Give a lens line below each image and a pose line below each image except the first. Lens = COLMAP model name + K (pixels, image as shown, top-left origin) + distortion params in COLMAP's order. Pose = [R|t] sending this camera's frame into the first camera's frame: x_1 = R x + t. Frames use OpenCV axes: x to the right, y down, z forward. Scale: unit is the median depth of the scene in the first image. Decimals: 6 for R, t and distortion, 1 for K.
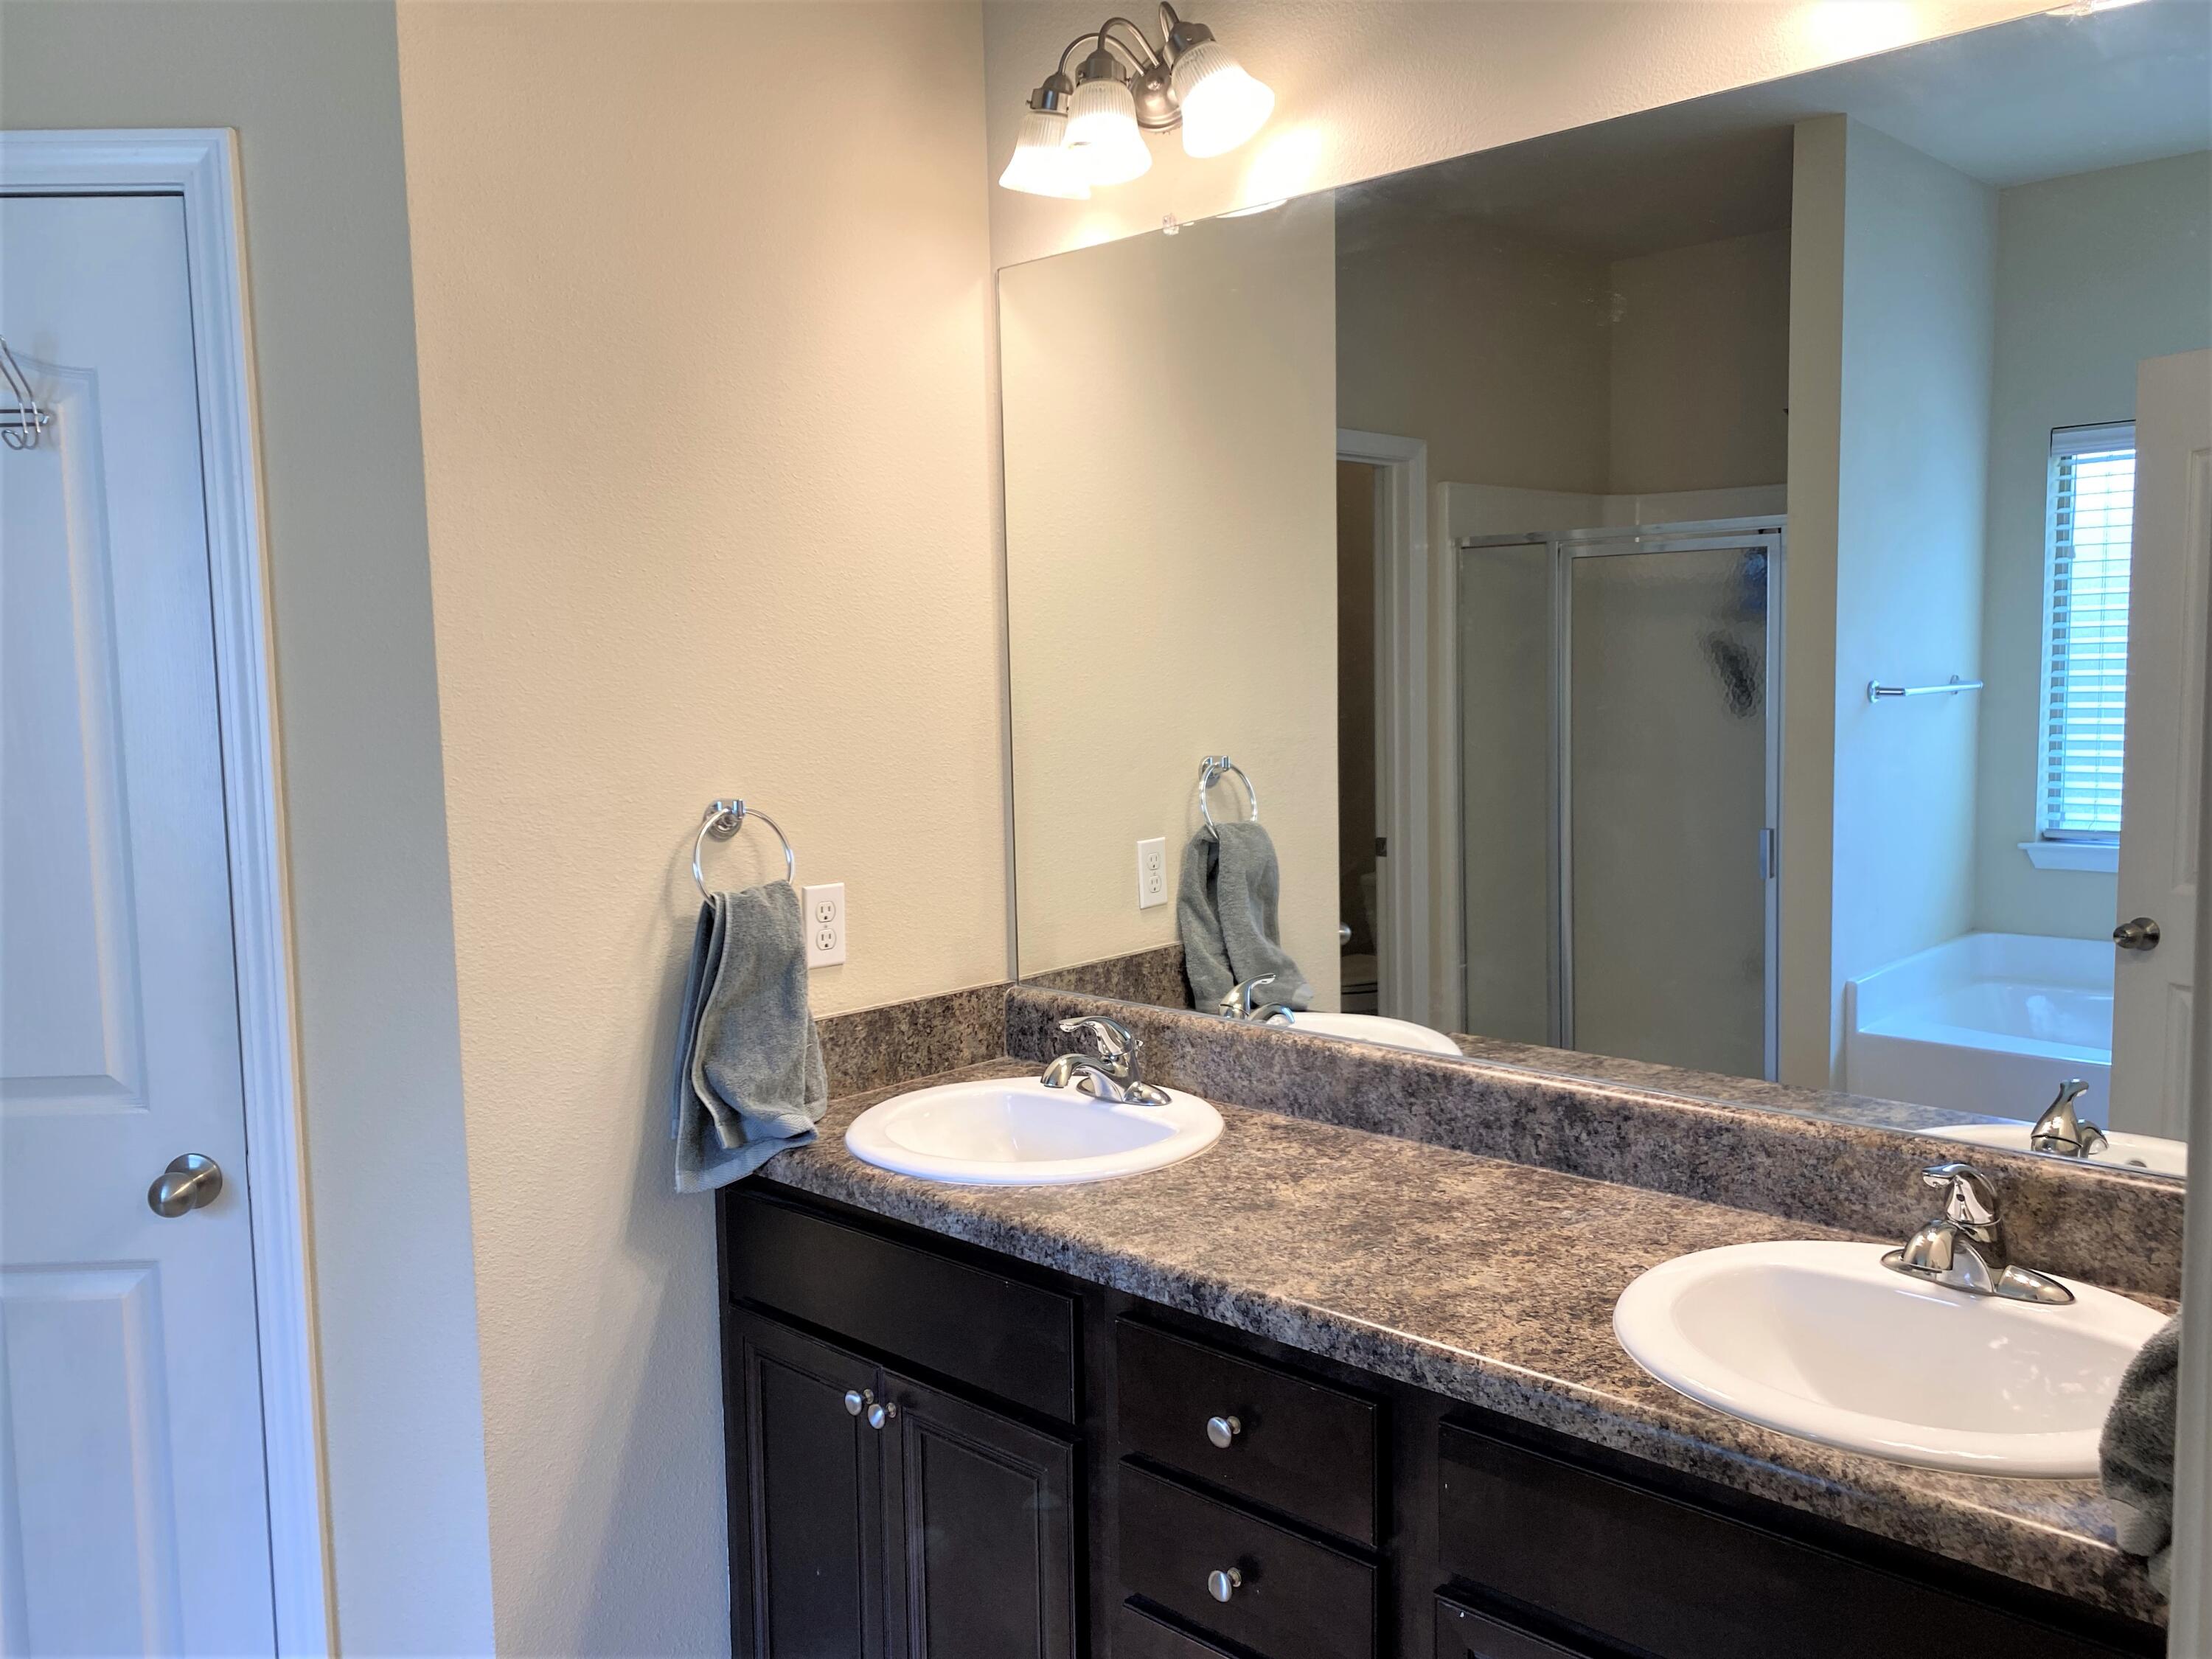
lens RADIAL K [[1692.9, 0, 1106.0], [0, 1692.9, 829.5], [0, 0, 1]] dist [0.004890, 0.002129]
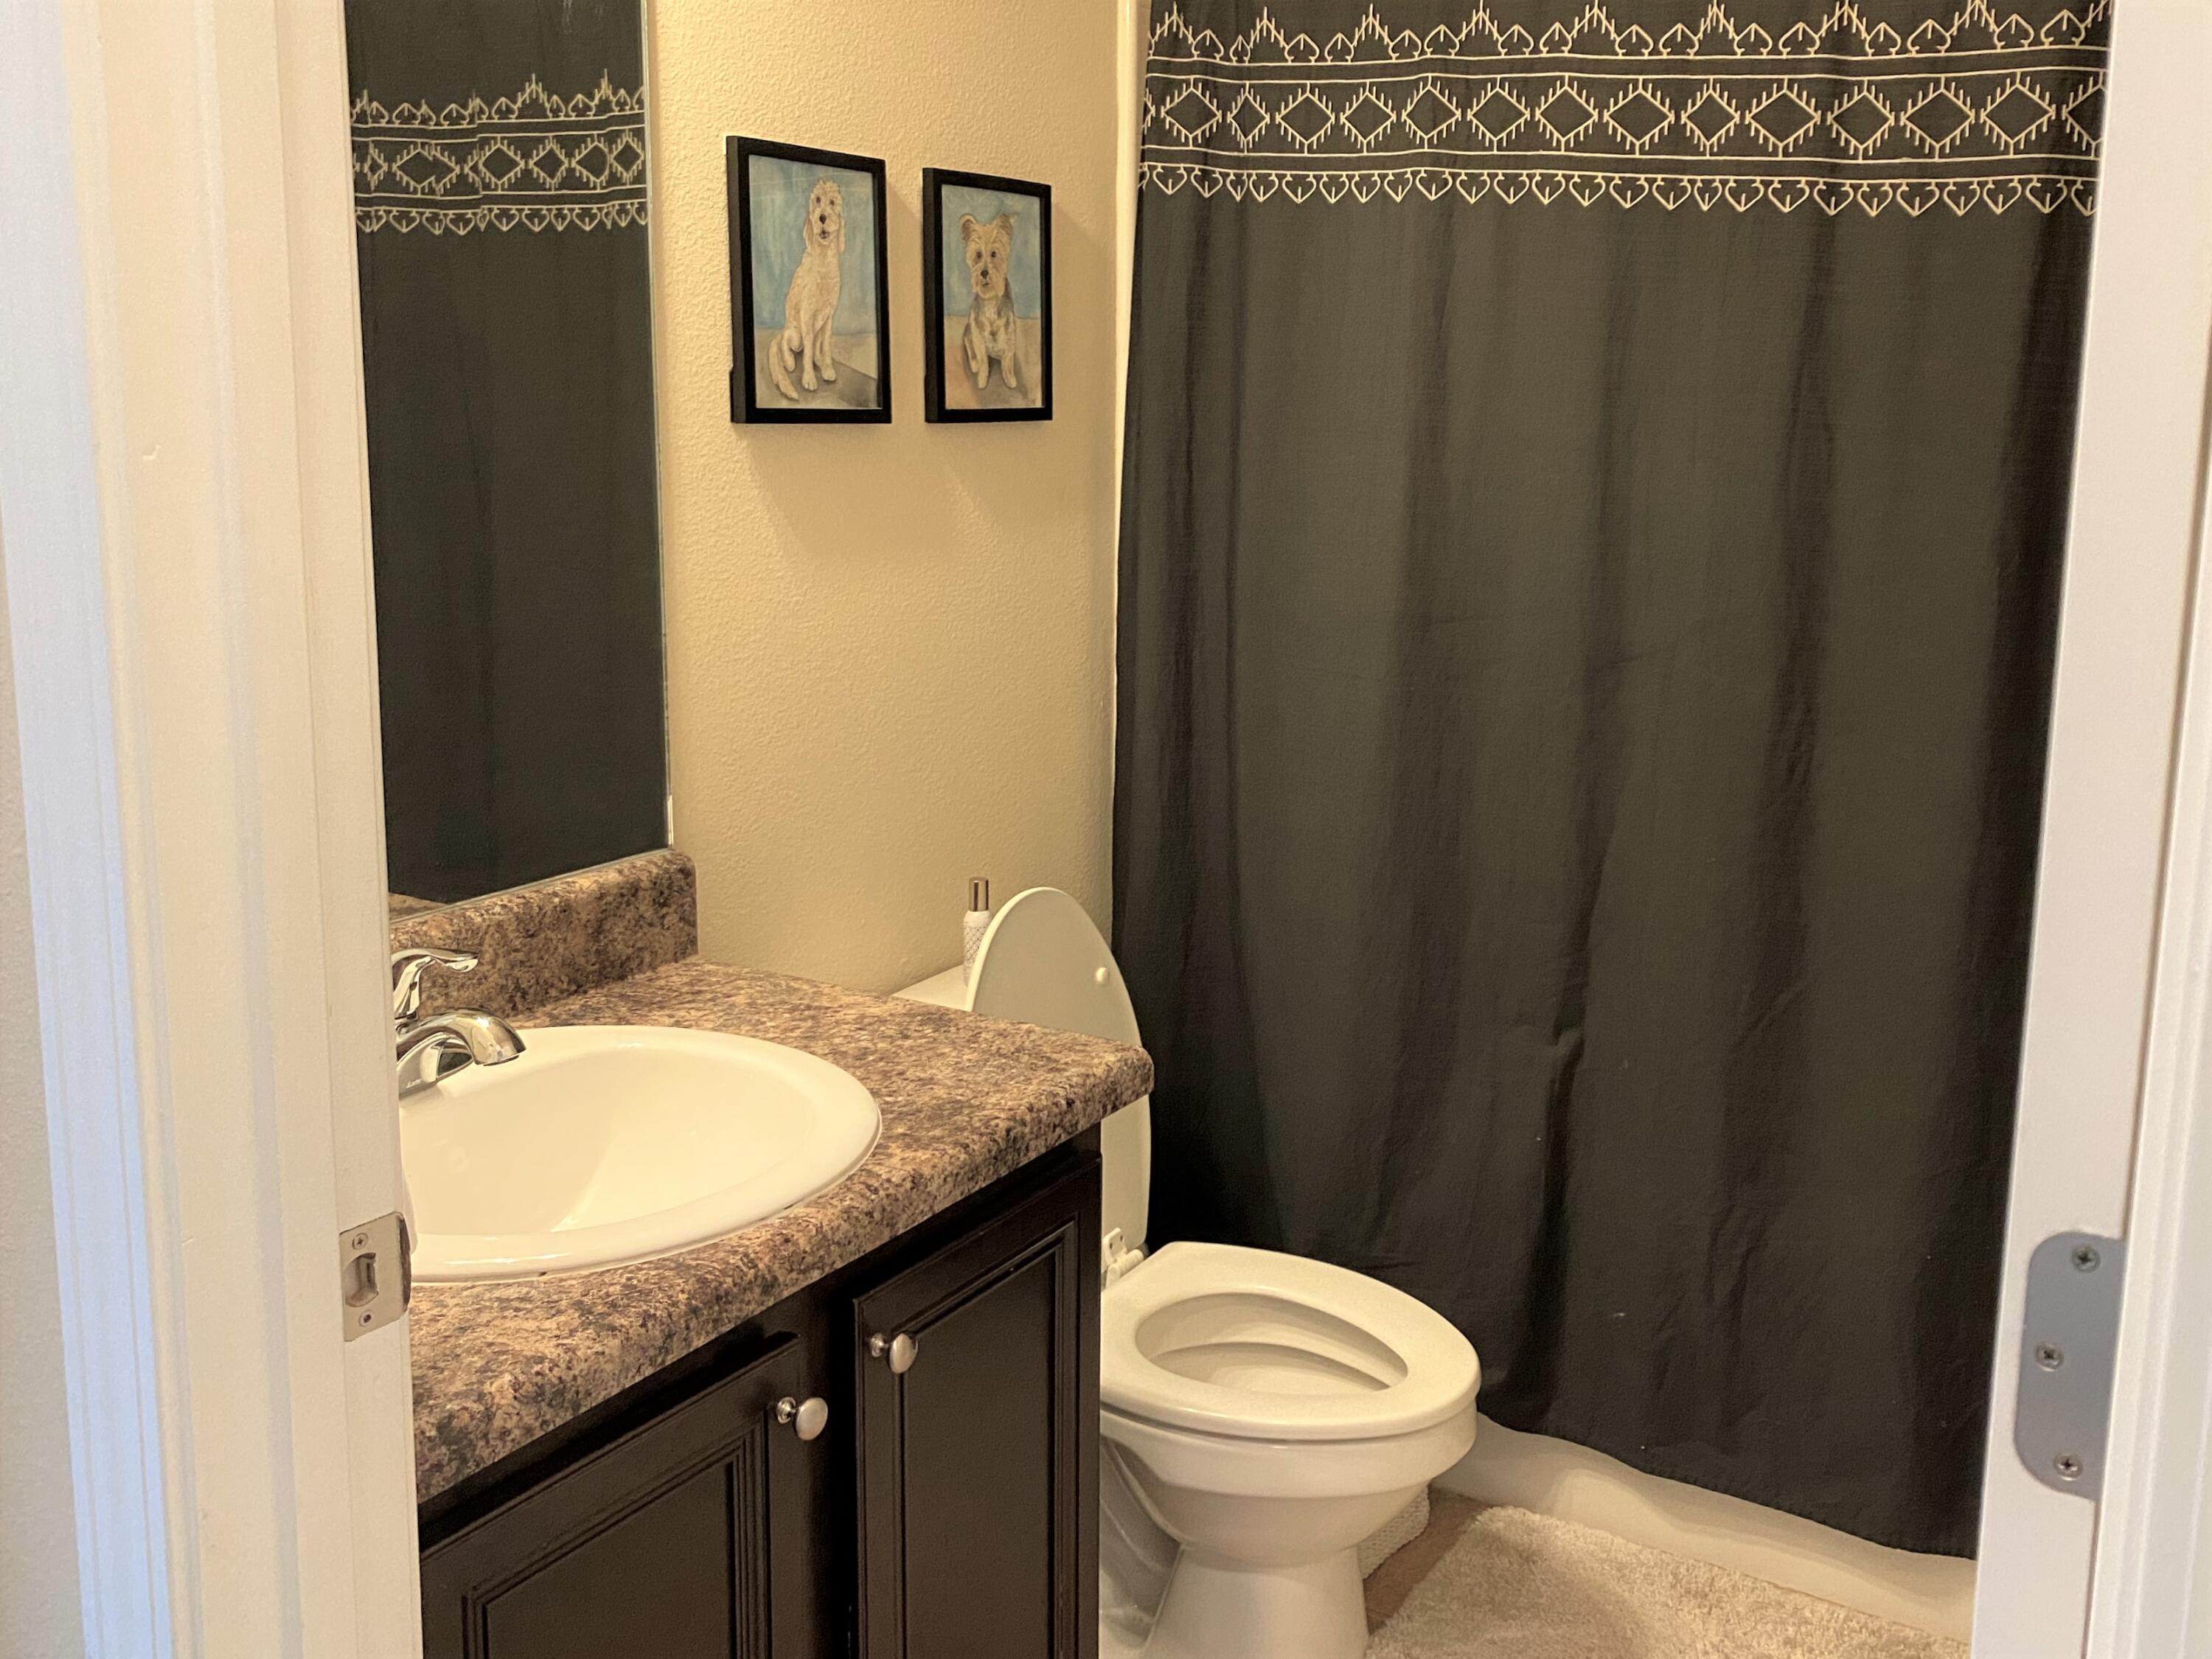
lens RADIAL K [[2384.9, 0, 1106.0], [0, 2384.9, 829.5], [0, 0, 1]] dist [0.005251, 0.005778]
pose [[-0.251212, -0.180464, 0.950960, -0.895534], [0.080995, 0.975101, 0.206441, -0.084031], [-0.964537, 0.128883, -0.230341, 1.053281]]
